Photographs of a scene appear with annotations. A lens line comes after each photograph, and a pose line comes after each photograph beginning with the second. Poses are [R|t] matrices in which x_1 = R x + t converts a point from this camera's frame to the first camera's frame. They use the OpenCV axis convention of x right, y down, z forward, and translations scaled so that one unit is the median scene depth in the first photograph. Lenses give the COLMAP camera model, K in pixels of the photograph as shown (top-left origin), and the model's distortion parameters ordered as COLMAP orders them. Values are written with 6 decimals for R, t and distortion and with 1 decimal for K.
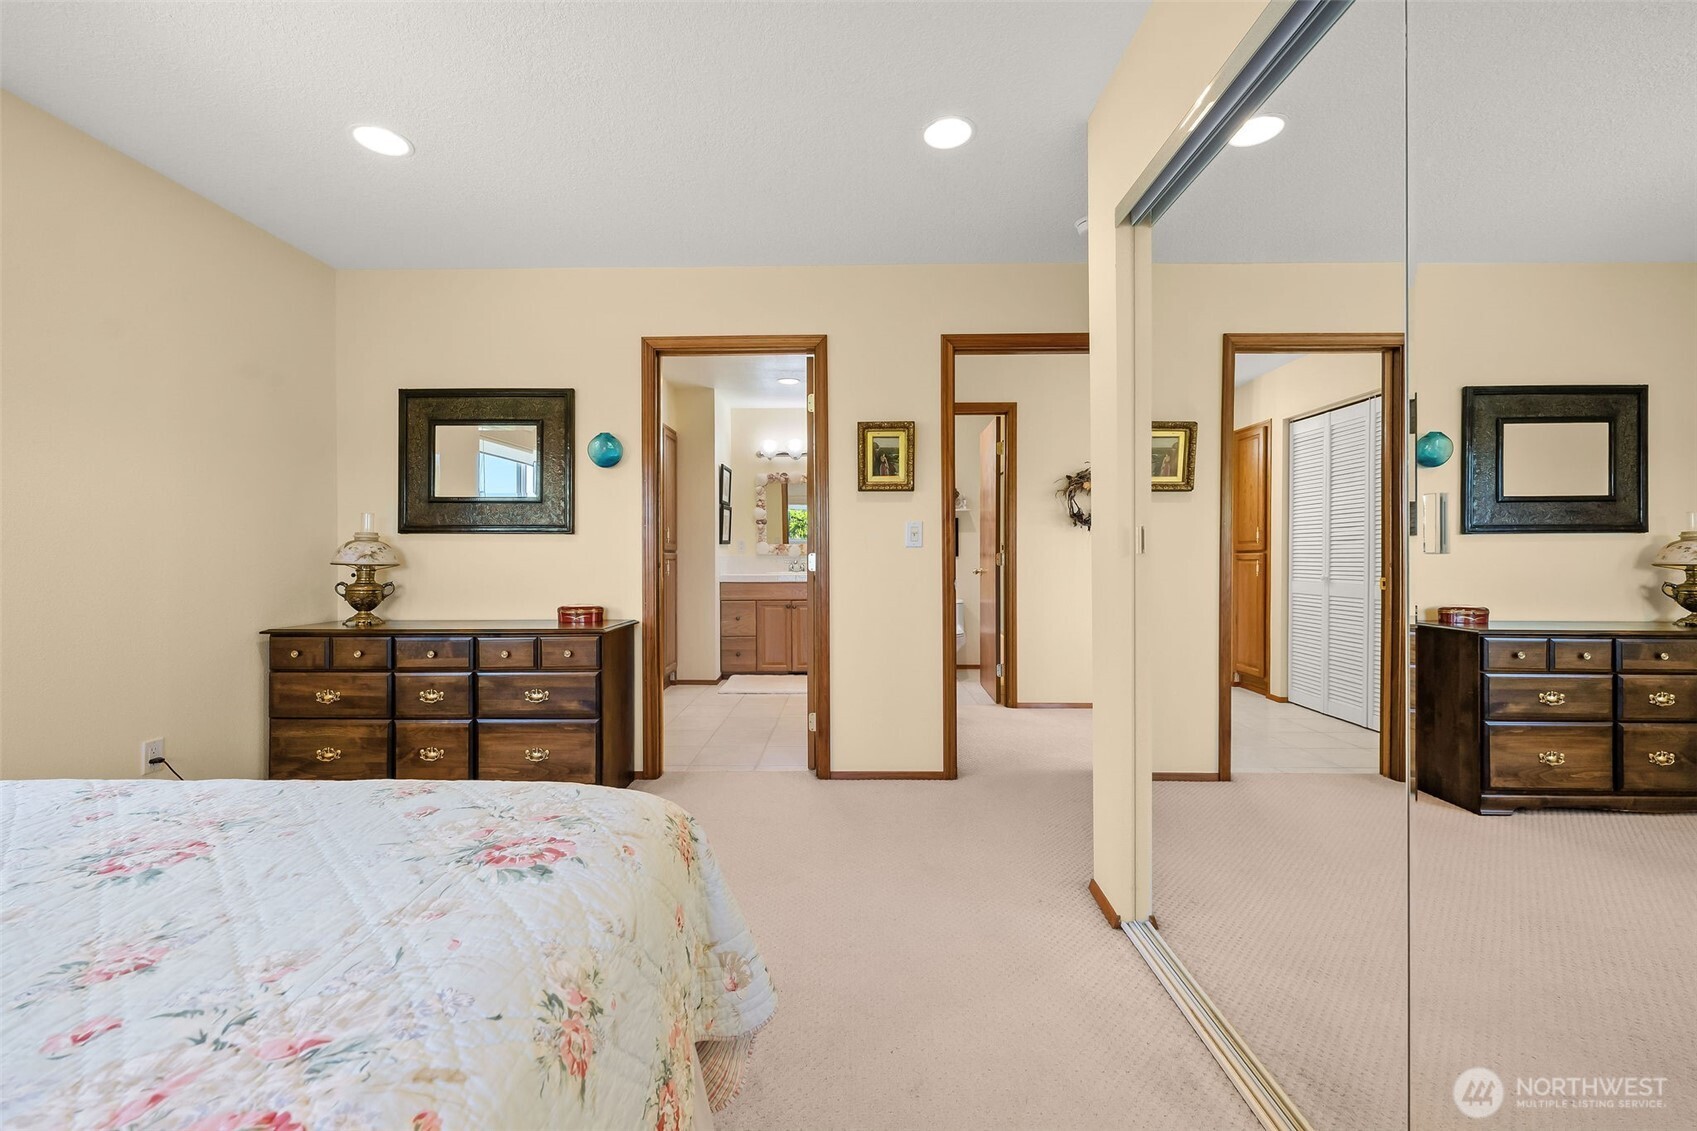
lens RADIAL K [[679.5, 0, 852.4], [0, 679.5, 557.5], [0, 0, 1]] dist [0.003557, -0.000816]
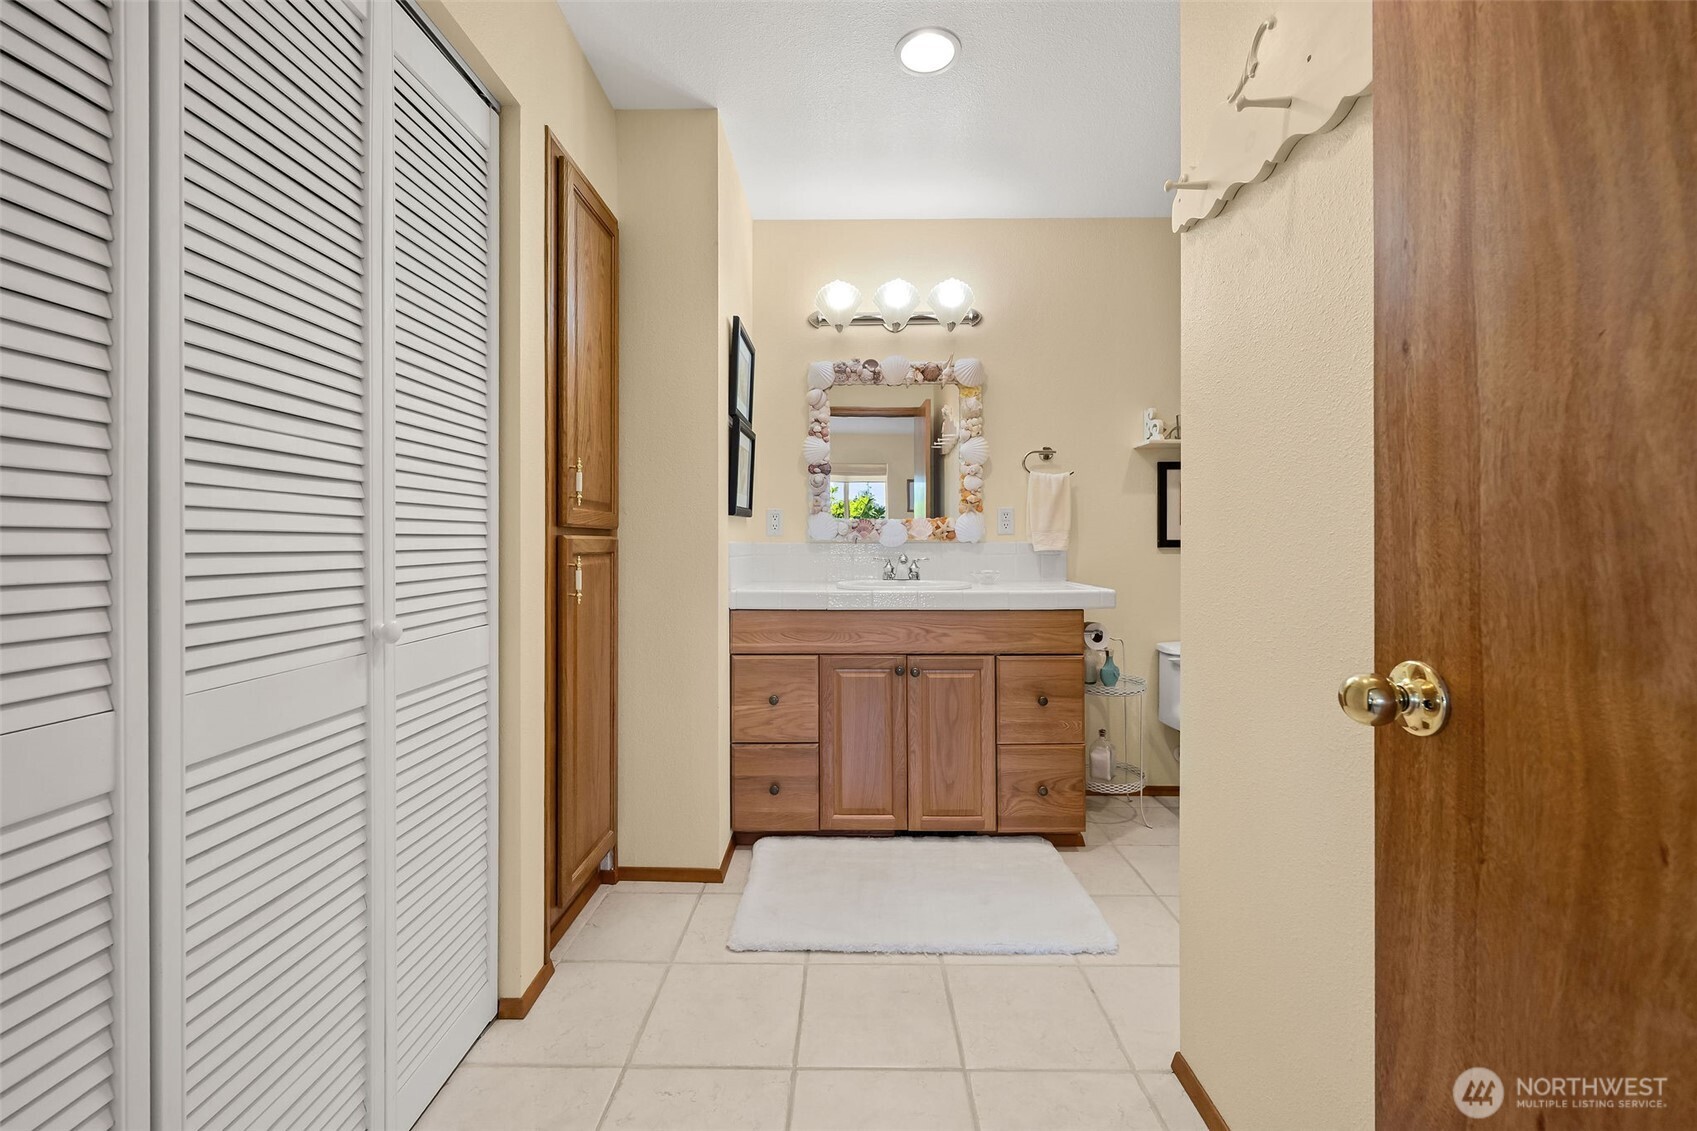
lens RADIAL K [[679.5, 0, 837.9], [0, 679.5, 552.8], [0, 0, 1]] dist [0.003557, -0.000816]
pose [[0.999941, 0.003770, -0.010165, -0.126133], [-0.003716, 0.999979, 0.005239, 0.000427], [0.010185, -0.005201, 0.999935, 0.594051]]
